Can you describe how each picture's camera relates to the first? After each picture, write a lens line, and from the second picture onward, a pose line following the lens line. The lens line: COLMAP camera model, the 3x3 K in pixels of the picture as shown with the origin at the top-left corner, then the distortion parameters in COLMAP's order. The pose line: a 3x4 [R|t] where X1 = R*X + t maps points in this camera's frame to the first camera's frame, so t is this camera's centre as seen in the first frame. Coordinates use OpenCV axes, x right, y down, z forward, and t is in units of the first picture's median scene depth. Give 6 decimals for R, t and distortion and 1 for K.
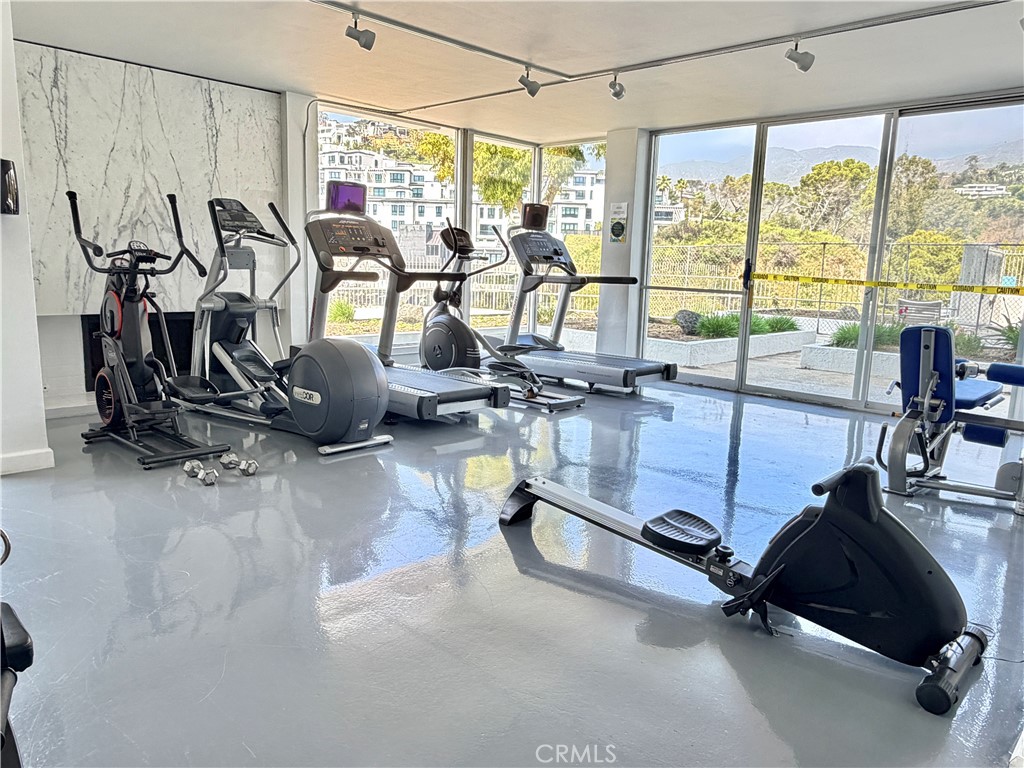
lens RADIAL K [[725.7, 0, 511.6], [0, 725.7, 387.2], [0, 0, 1]] dist [0.005043, -0.003654]
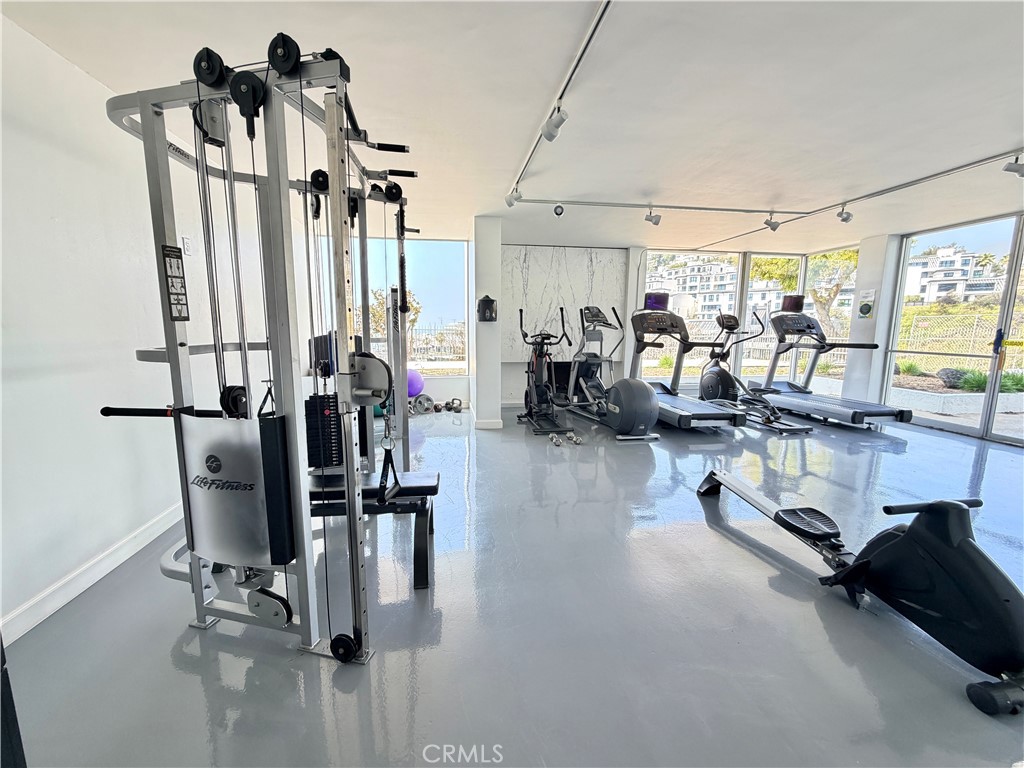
lens RADIAL K [[411.4, 0, 511.5], [0, 411.4, 384.9], [0, 0, 1]] dist [0.001156, 0.000414]
pose [[0.797364, 0.060409, -0.600468, 0.119170], [-0.084408, 0.996361, -0.011850, -0.010306], [0.597567, 0.060133, 0.799561, -0.027732]]
